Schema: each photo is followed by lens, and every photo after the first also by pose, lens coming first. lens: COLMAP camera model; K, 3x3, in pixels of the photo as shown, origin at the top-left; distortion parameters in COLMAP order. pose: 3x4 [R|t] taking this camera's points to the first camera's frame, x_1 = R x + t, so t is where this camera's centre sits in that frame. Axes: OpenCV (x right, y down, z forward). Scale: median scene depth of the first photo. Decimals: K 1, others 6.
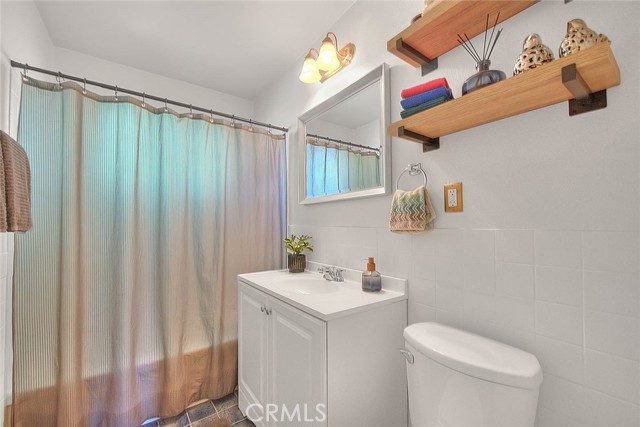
lens RADIAL K [[271.3, 0, 323.9], [0, 271.3, 215.7], [0, 0, 1]] dist [-0.001998, -0.000657]
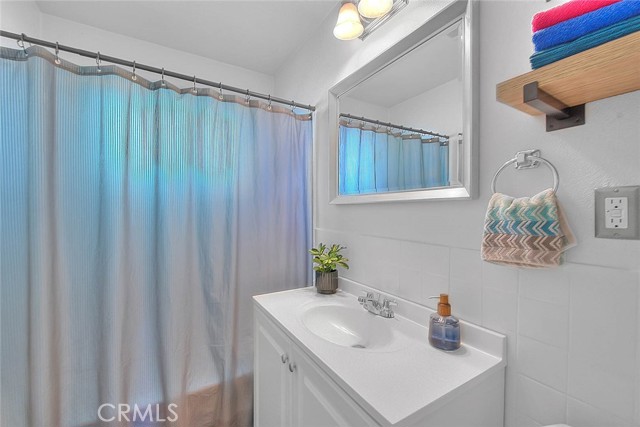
lens RADIAL K [[277.1, 0, 315.9], [0, 277.1, 210.3], [0, 0, 1]] dist [-0.003379, -0.000595]
pose [[0.993941, 0.002304, -0.109886, -0.047295], [0.000959, 0.999561, 0.029626, -0.053296], [0.109906, -0.029552, 0.993503, 0.226705]]
